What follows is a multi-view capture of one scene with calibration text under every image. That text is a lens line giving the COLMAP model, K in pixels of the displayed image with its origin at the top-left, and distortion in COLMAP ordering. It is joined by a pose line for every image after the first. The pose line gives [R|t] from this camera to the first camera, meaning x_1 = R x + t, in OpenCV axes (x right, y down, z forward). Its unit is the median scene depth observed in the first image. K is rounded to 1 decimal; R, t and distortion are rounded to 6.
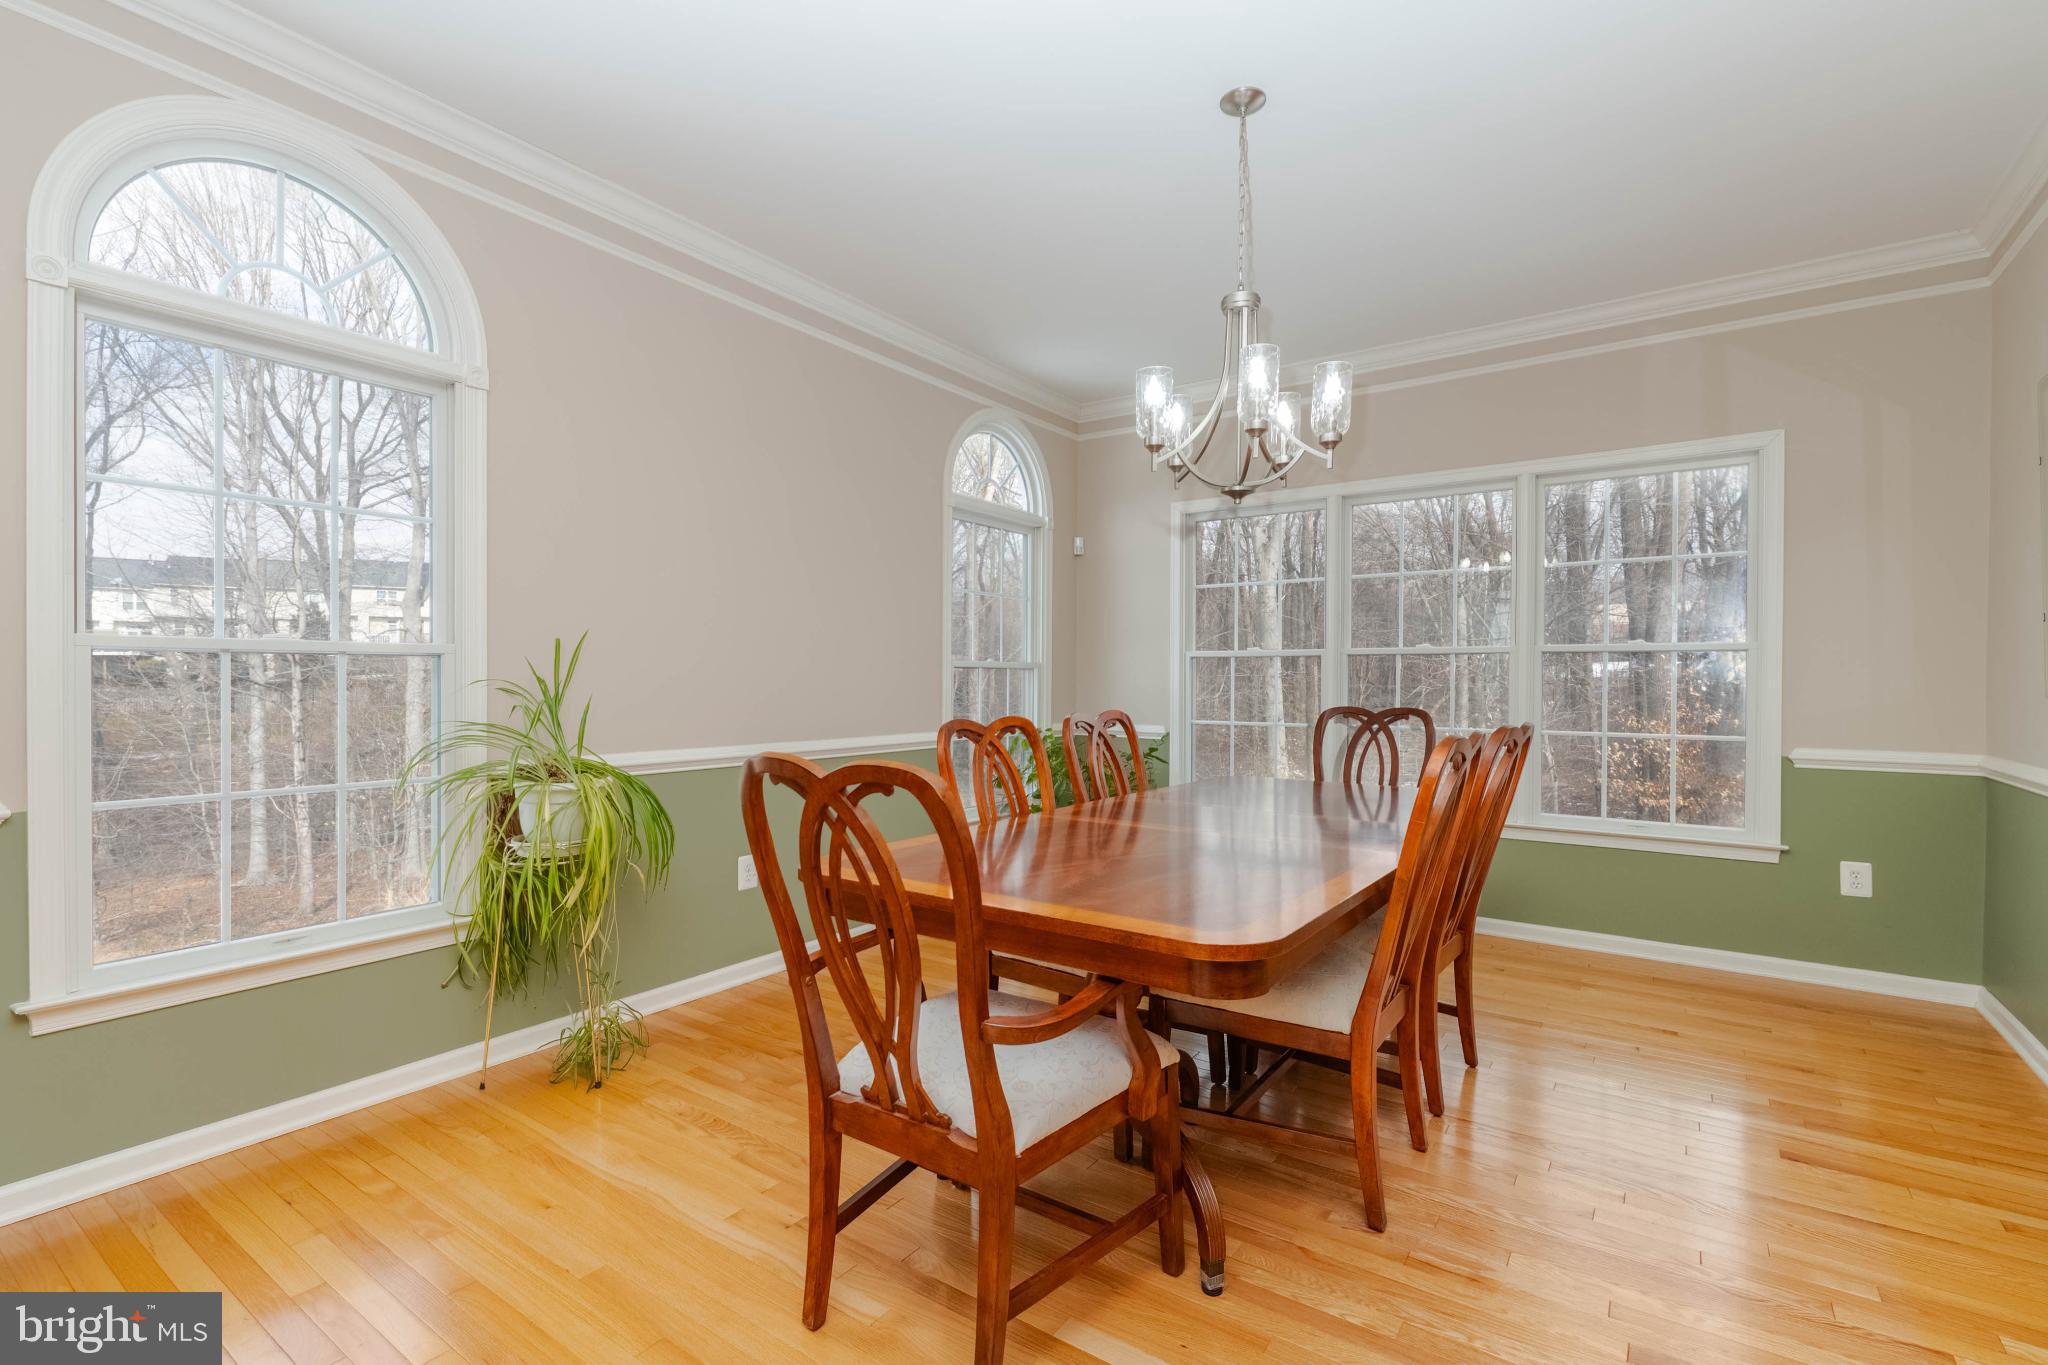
lens RADIAL K [[992.7, 0, 1028.5], [0, 992.7, 684.3], [0, 0, 1]] dist [0.004558, -0.000481]
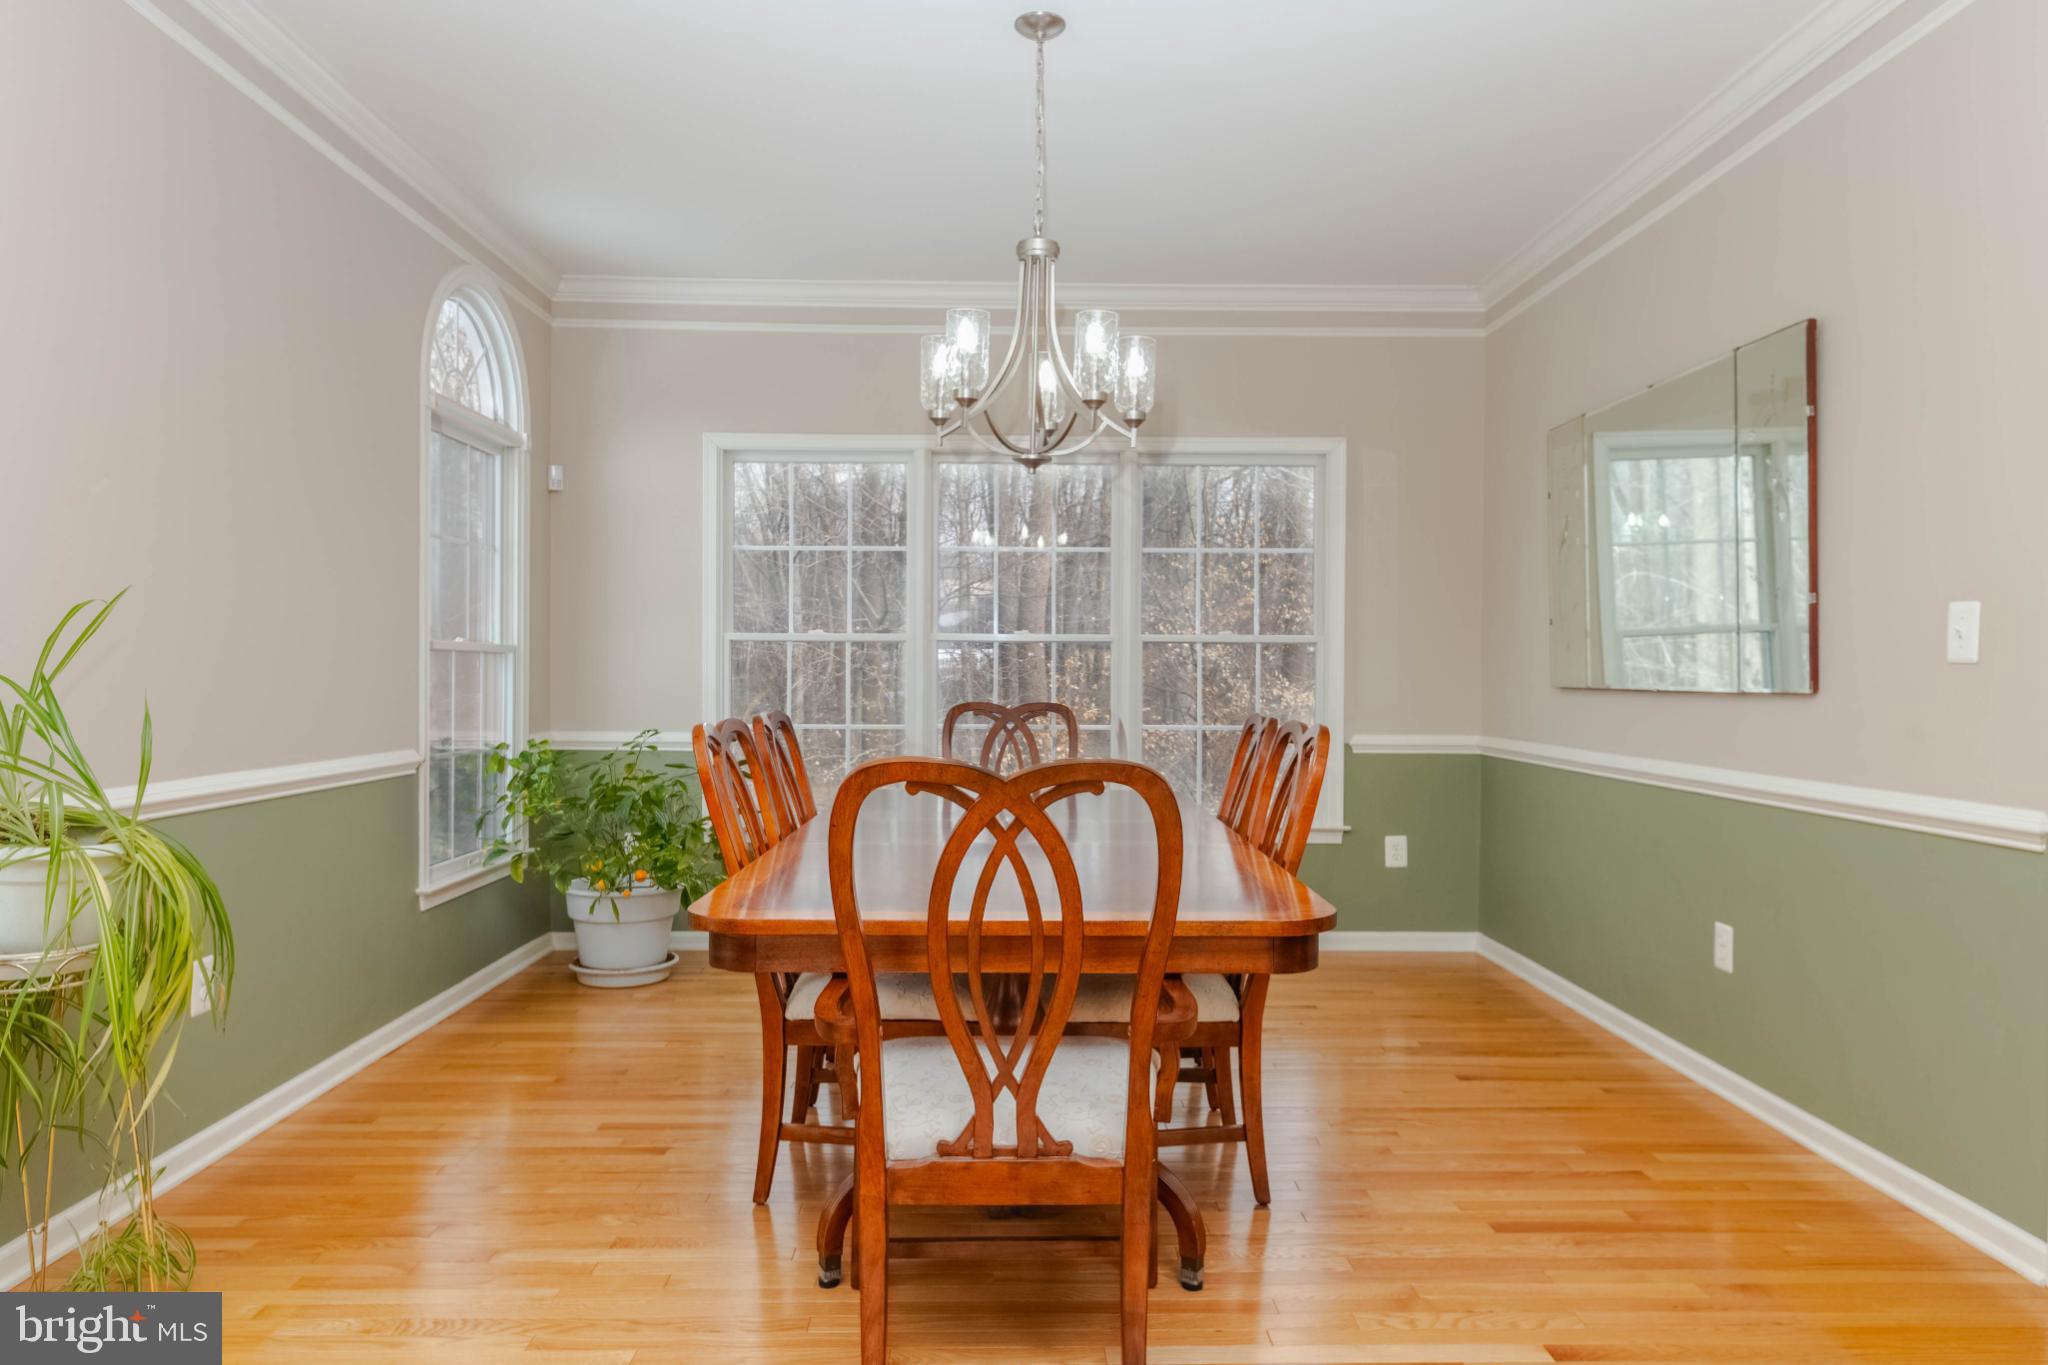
lens RADIAL K [[1474.9, 0, 1024.0], [0, 1474.9, 682.5], [0, 0, 1]] dist [0.020758, -0.002301]
pose [[0.783118, -0.003230, 0.621864, -0.546354], [0.000359, 0.999989, 0.004742, -0.000437], [-0.621873, -0.003490, 0.783111, -0.031483]]
